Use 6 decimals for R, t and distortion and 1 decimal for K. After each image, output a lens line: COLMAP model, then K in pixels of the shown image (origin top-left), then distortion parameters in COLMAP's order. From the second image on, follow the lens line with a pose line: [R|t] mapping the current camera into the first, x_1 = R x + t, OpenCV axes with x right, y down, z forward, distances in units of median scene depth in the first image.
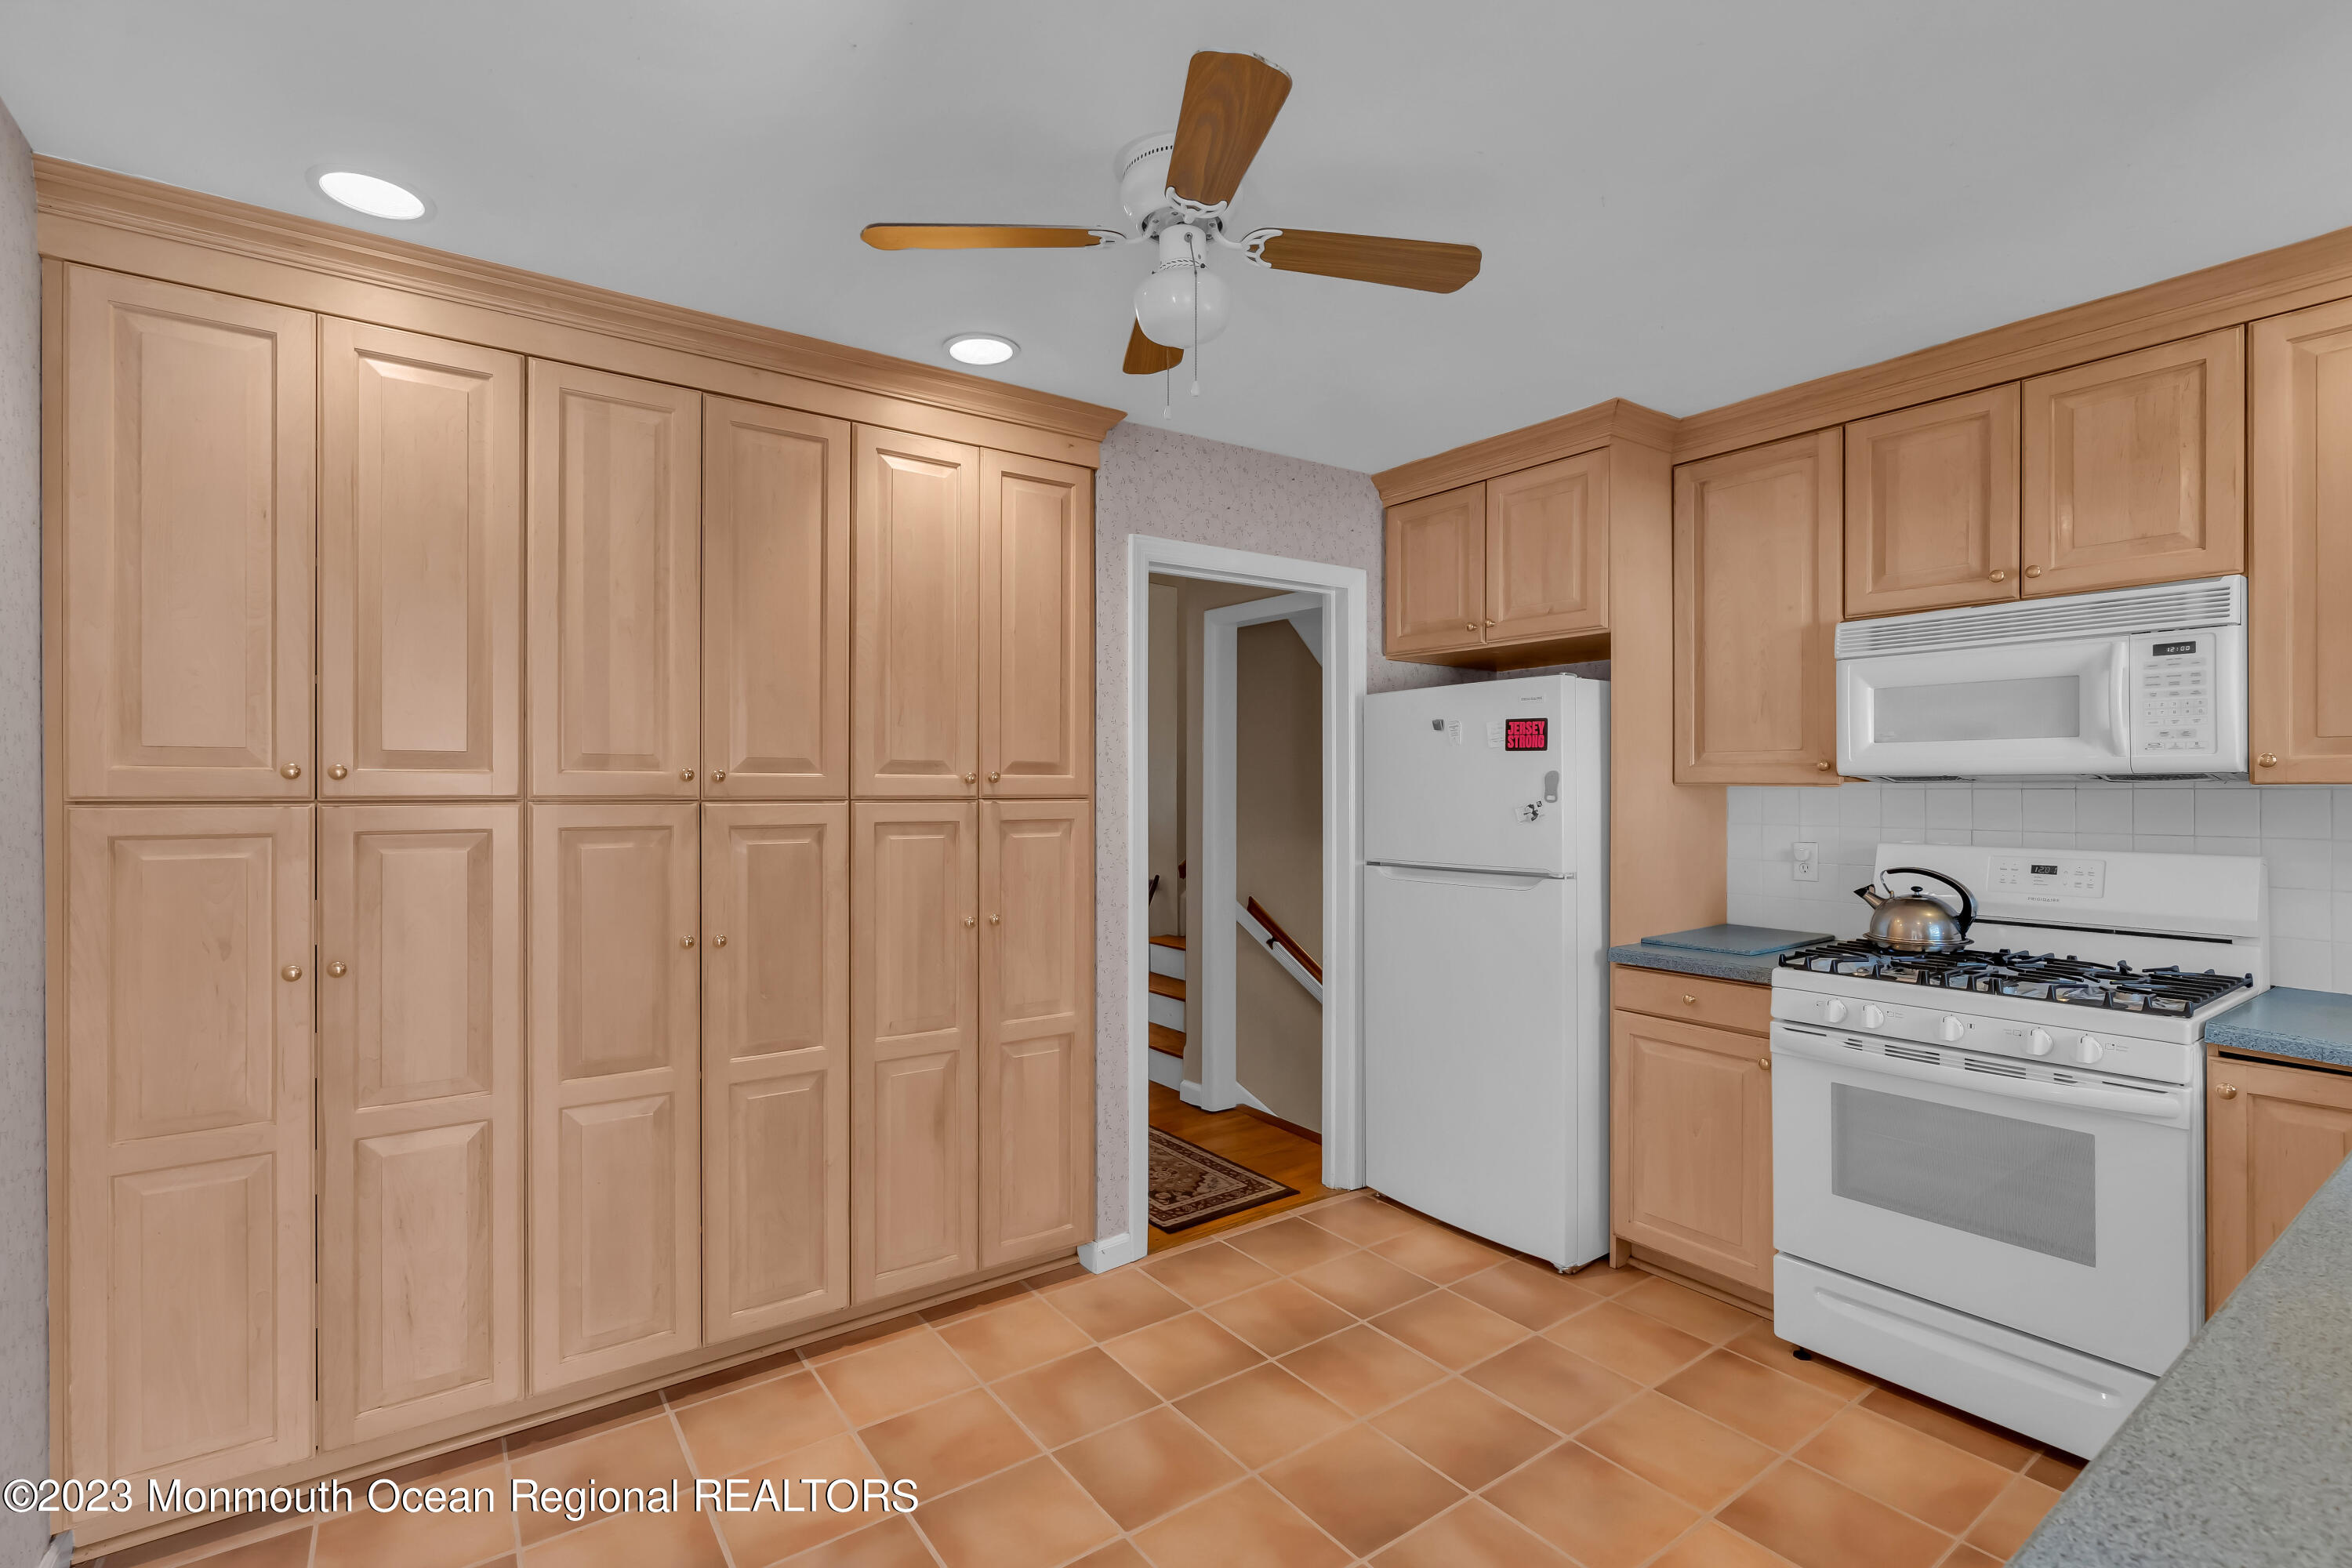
lens RADIAL K [[1077.4, 0, 1178.2], [0, 1077.4, 782.0], [0, 0, 1]] dist [-0.002703, 0.000422]
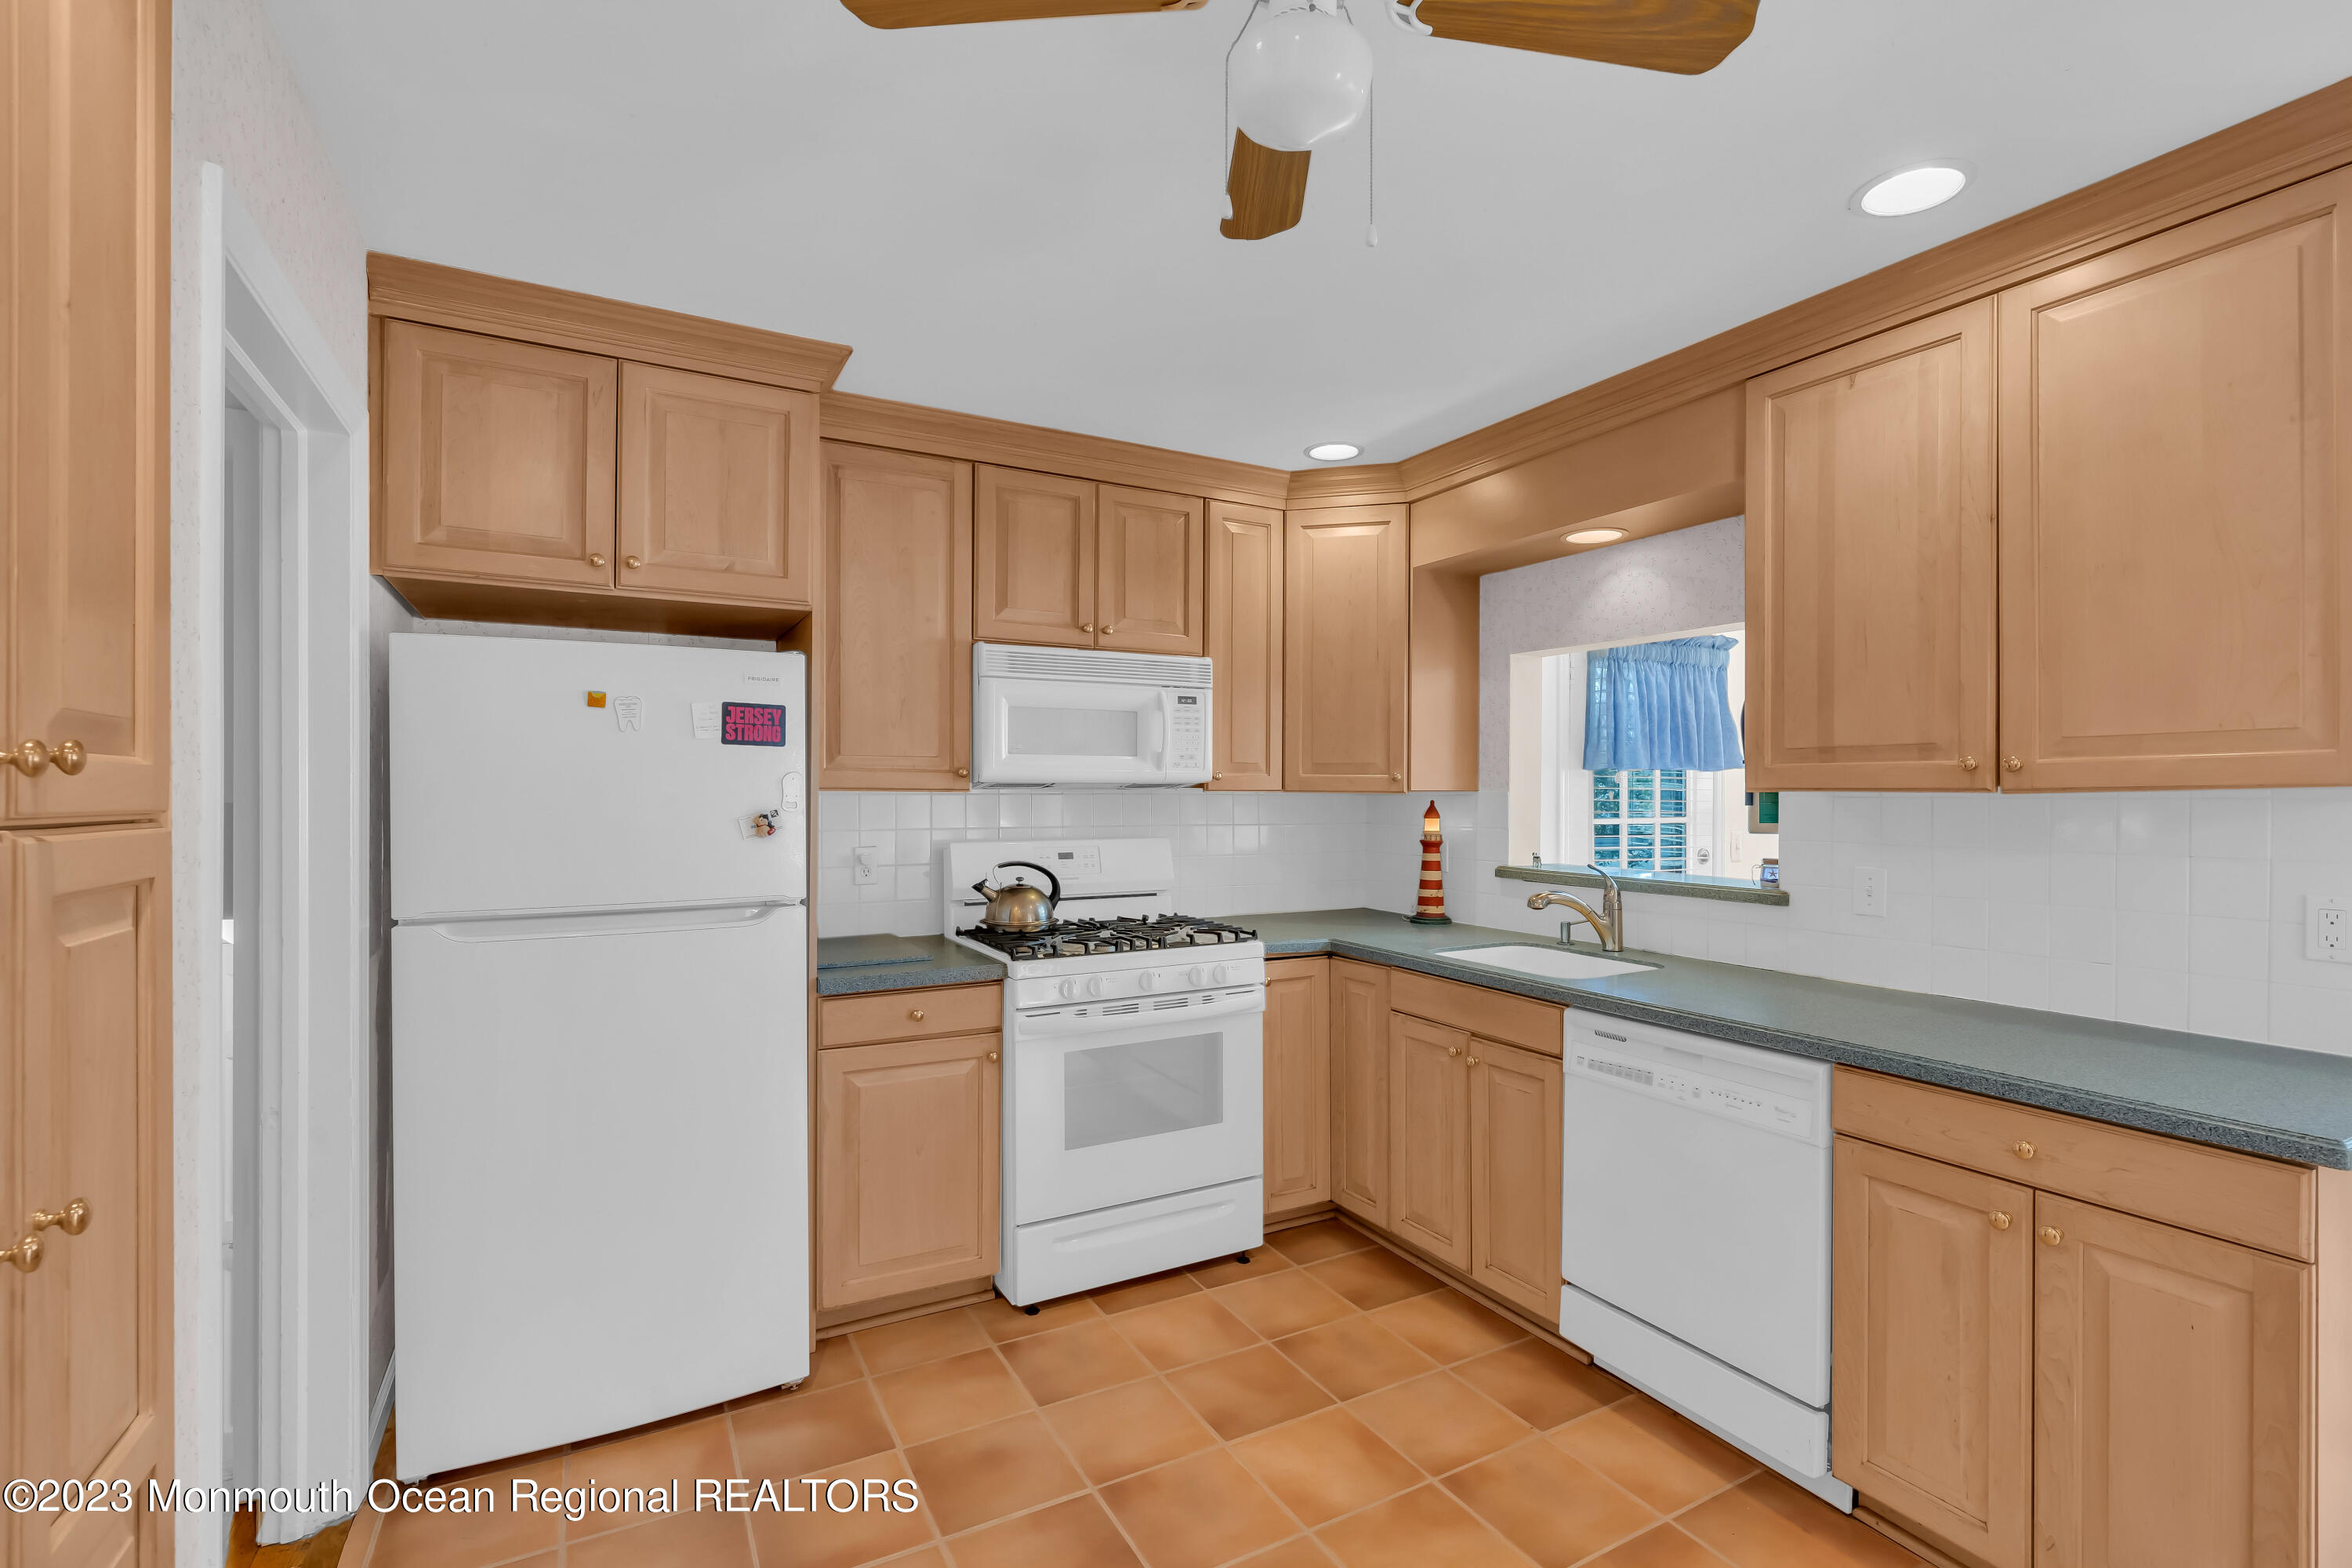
lens RADIAL K [[1077.4, 0, 1181.3], [0, 1077.4, 794.6], [0, 0, 1]] dist [-0.002703, 0.000422]
pose [[0.117129, 0.000202, 0.993117, -0.479016], [-0.003811, 0.999993, 0.000246, 0.006056], [-0.993109, -0.003813, 0.117129, 0.705218]]
